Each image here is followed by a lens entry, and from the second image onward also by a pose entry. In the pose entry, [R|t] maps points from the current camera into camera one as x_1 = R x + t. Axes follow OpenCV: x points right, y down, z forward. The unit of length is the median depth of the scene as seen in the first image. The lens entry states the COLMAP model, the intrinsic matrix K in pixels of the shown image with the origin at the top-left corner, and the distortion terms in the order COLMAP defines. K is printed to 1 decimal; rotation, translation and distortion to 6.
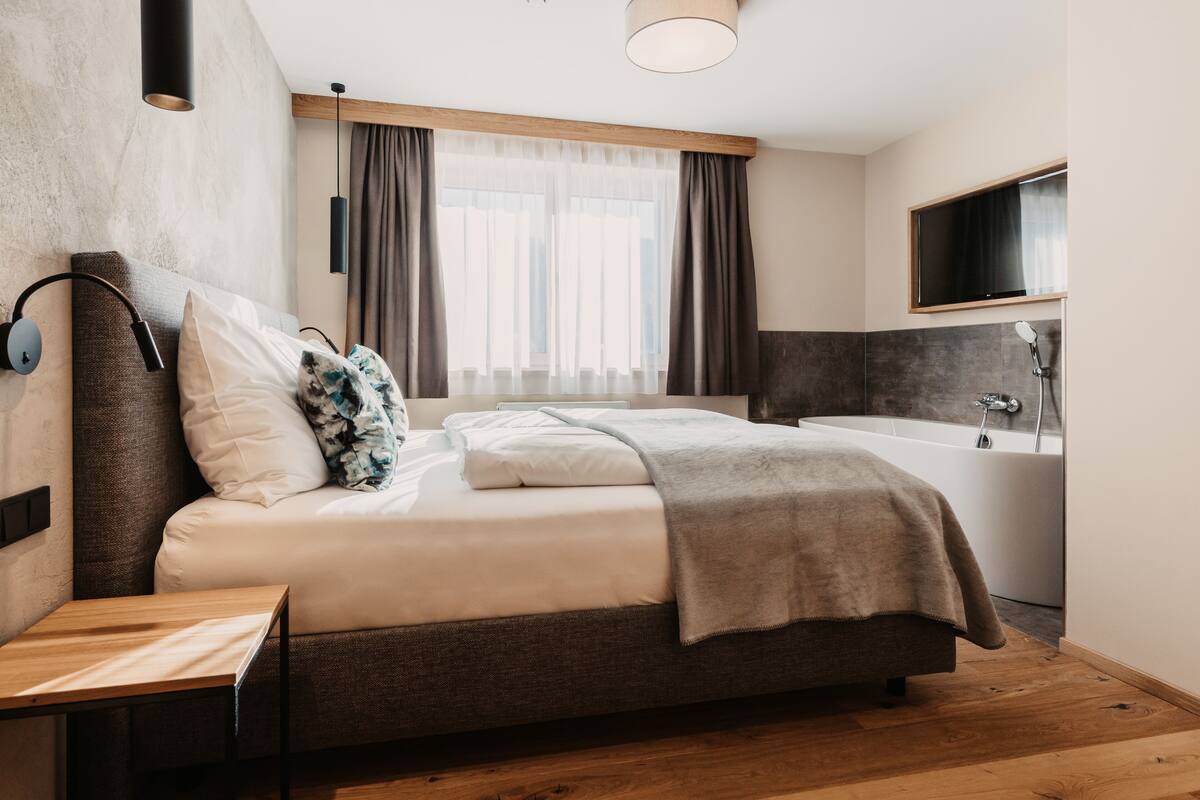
lens RADIAL K [[621.9, 0, 596.9], [0, 621.9, 361.9], [0, 0, 1]] dist [0.032826, -0.000342]
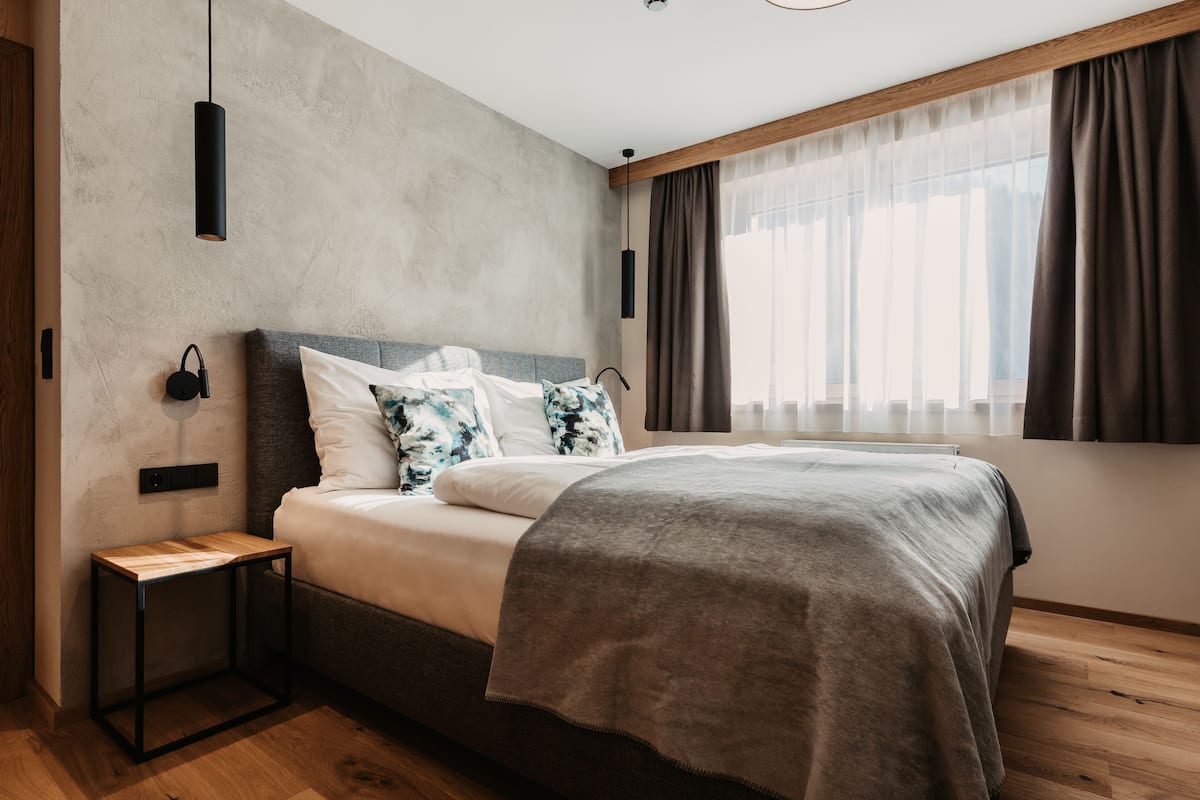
lens RADIAL K [[626.6, 0, 600.0], [0, 626.6, 400.0], [0, 0, 1]] dist [0.044739, -0.028425]
pose [[0.633432, -0.011991, -0.773705, 0.417232], [0.009605, 0.999925, -0.007634, 0.013842], [0.773739, -0.002596, 0.633500, 0.240945]]
